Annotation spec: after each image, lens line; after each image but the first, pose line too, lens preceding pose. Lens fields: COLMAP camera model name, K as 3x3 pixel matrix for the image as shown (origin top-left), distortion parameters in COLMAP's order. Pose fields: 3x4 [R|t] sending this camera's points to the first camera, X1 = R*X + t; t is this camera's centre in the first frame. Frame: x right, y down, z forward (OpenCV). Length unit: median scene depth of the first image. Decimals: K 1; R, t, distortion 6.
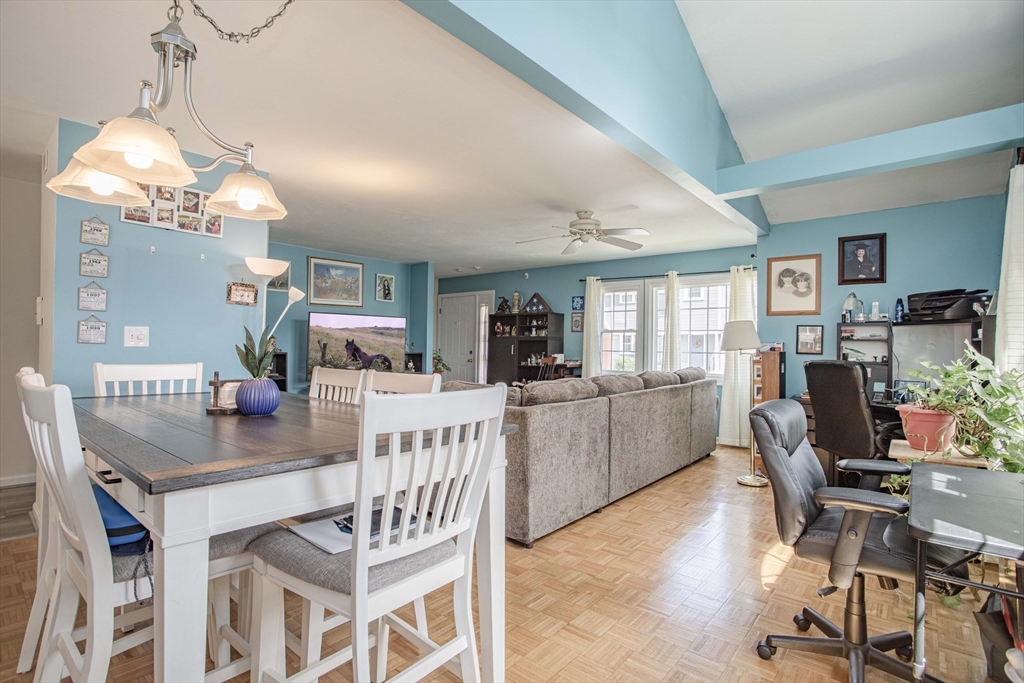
lens RADIAL K [[504.9, 0, 514.1], [0, 504.9, 342.5], [0, 0, 1]] dist [-0.074345, 0.034161]
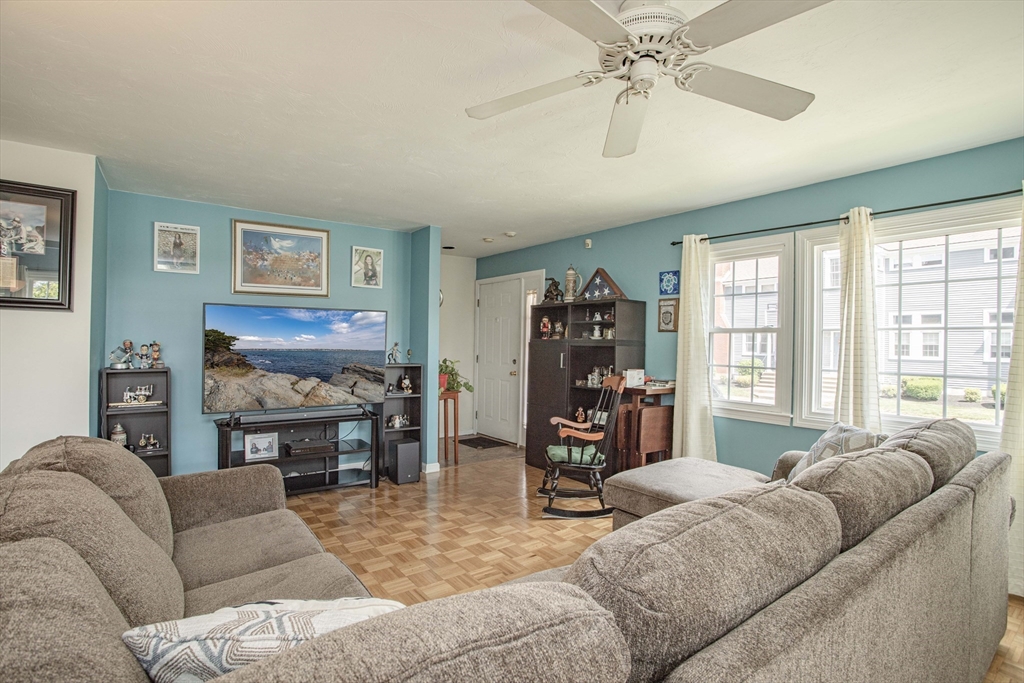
lens RADIAL K [[501.8, 0, 512.0], [0, 501.8, 341.5], [0, 0, 1]] dist [-0.074053, 0.036843]
pose [[0.973960, -0.001553, -0.226713, 0.124686], [0.002280, 0.999993, 0.002945, -0.018288], [0.226707, -0.003385, 0.973957, 0.614404]]
